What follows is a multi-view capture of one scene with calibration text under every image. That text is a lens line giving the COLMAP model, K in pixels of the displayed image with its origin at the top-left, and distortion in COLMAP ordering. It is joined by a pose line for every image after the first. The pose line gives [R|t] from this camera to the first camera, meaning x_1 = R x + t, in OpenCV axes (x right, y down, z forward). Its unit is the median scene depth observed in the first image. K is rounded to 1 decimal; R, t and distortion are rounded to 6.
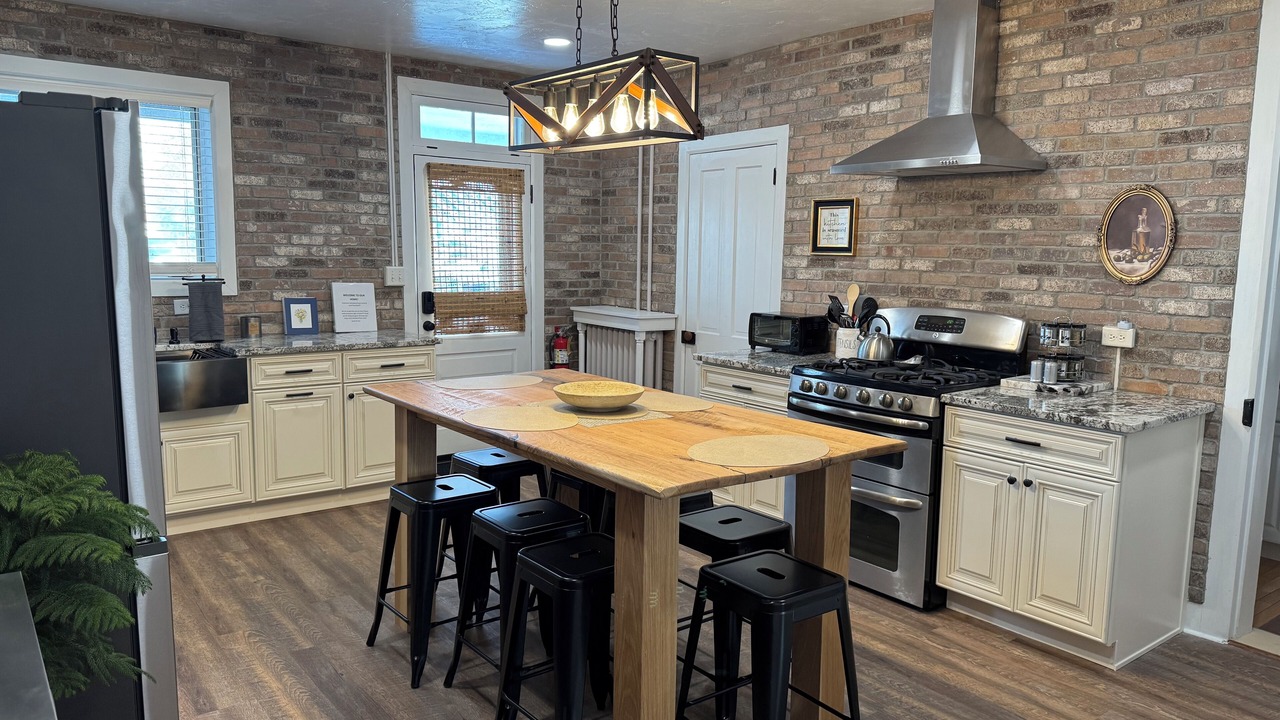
lens RADIAL K [[906.4, 0, 640.7], [0, 906.4, 368.9], [0, 0, 1]] dist [0.075745, -0.087945]
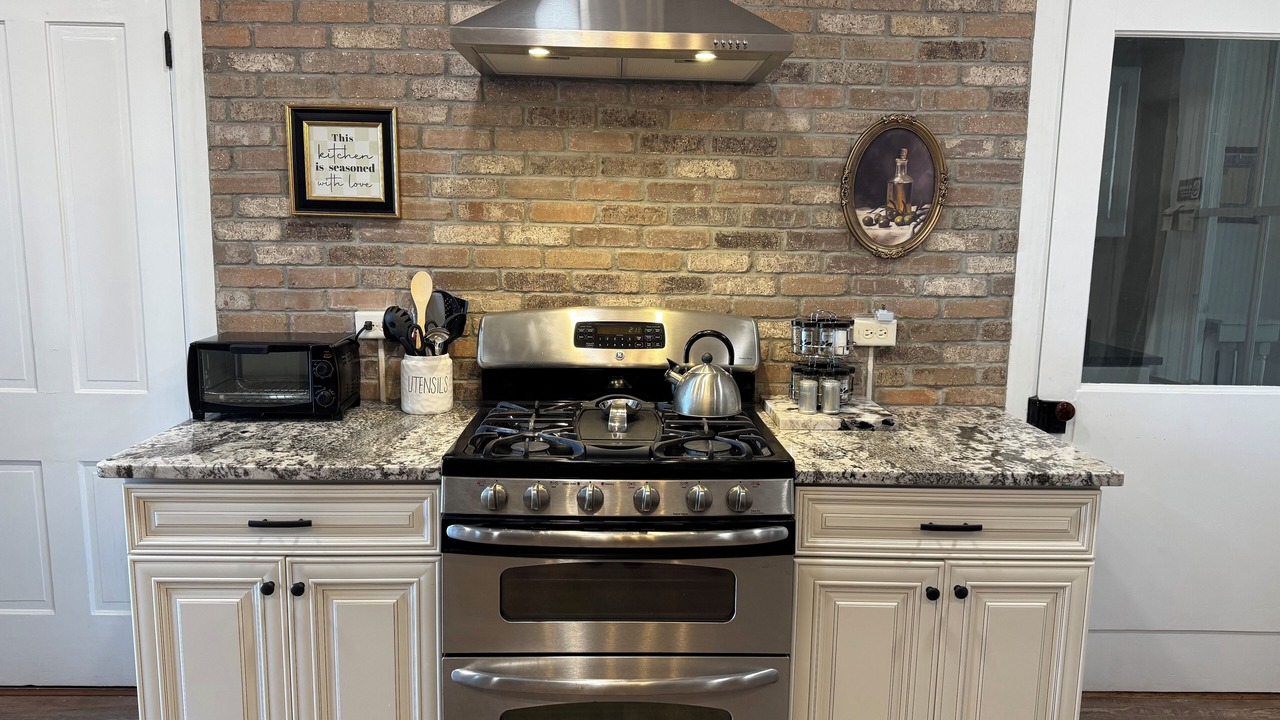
lens RADIAL K [[906.4, 0, 637.1], [0, 906.4, 373.0], [0, 0, 1]] dist [0.075745, -0.087945]
pose [[0.594037, -0.140331, 0.792103, -0.144345], [0.105228, 0.989762, 0.096433, -0.085969], [-0.797526, 0.026067, 0.602722, 0.682256]]
